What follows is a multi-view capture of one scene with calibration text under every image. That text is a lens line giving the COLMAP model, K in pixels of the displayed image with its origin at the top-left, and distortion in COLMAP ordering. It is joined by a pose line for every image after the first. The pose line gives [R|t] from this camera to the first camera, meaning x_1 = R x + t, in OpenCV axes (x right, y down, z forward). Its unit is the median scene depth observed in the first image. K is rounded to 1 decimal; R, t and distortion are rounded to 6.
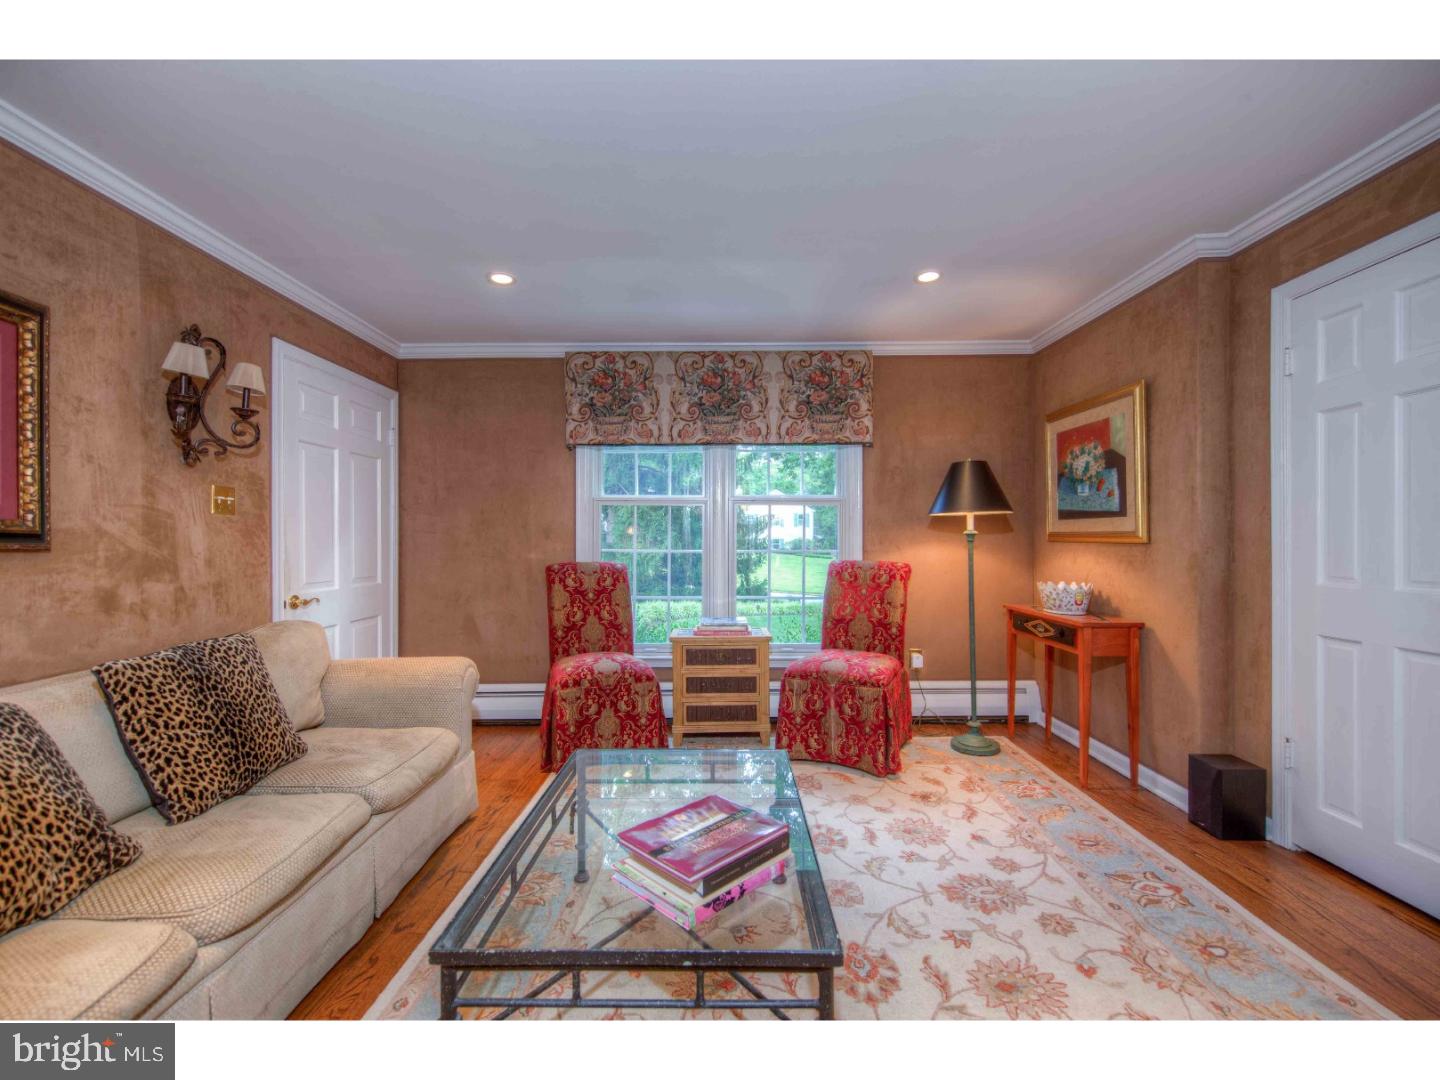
lens RADIAL K [[610.0, 0, 723.6], [0, 610.0, 543.0], [0, 0, 1]] dist [-0.000237, -0.000016]
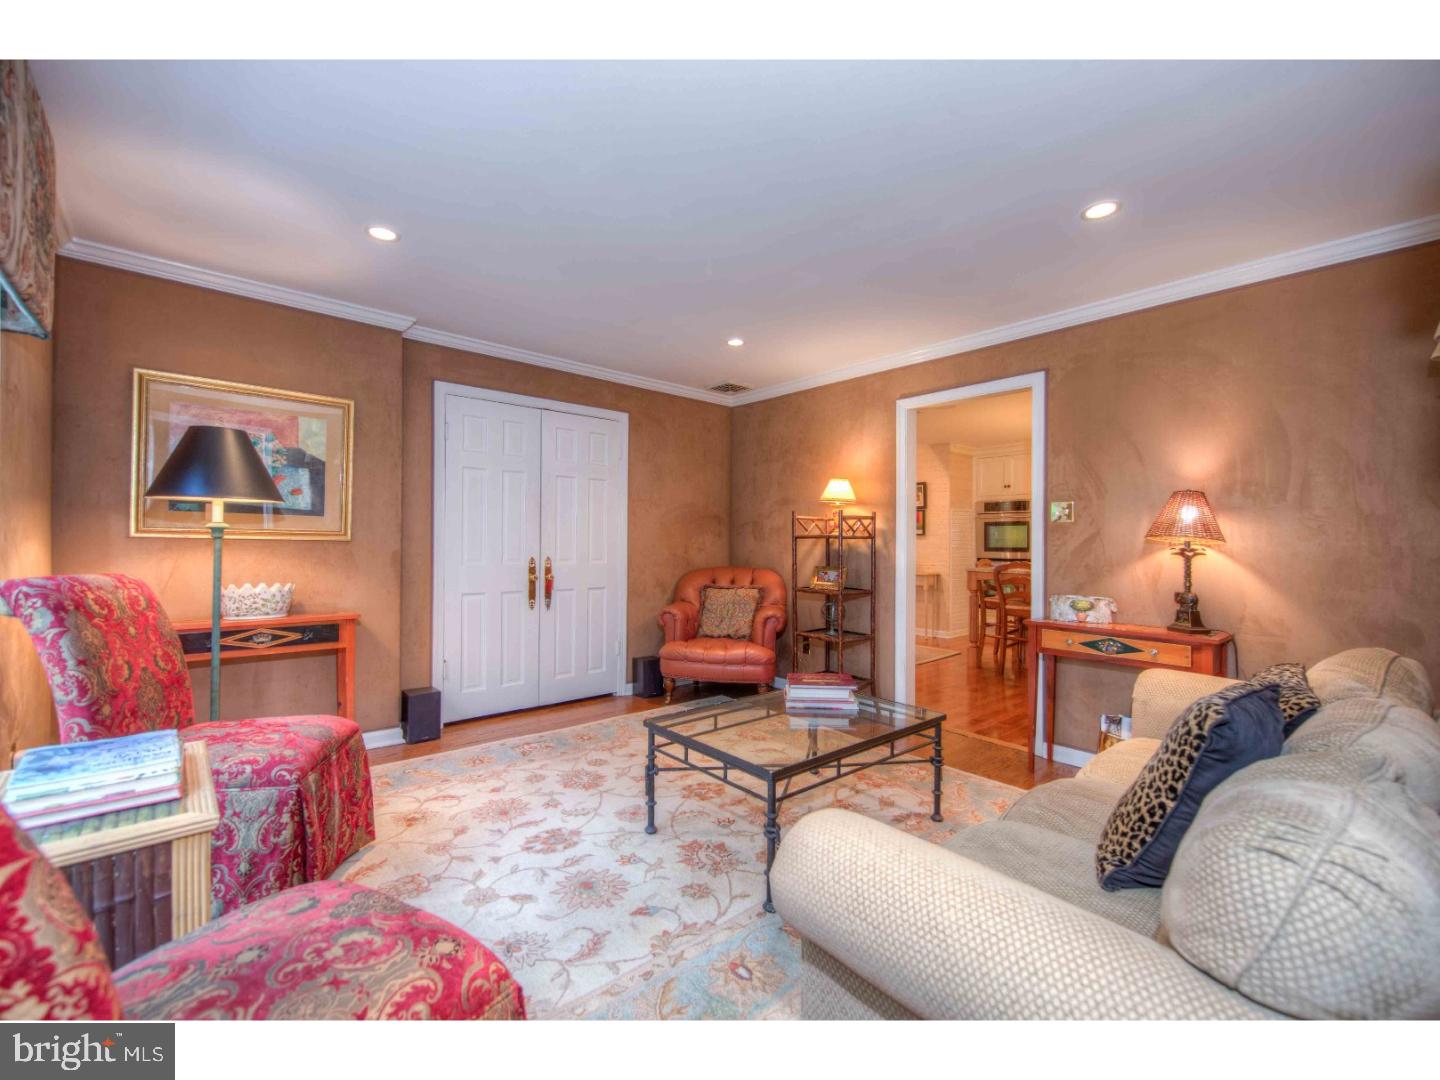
lens RADIAL K [[610.0, 0, 723.5], [0, 610.0, 538.7], [0, 0, 1]] dist [-0.000237, -0.000016]
pose [[-0.659247, 0.002693, 0.751921, -0.661789], [-0.003161, 0.999975, -0.006353, 0.001101], [-0.751919, -0.006565, -0.659222, 1.252293]]
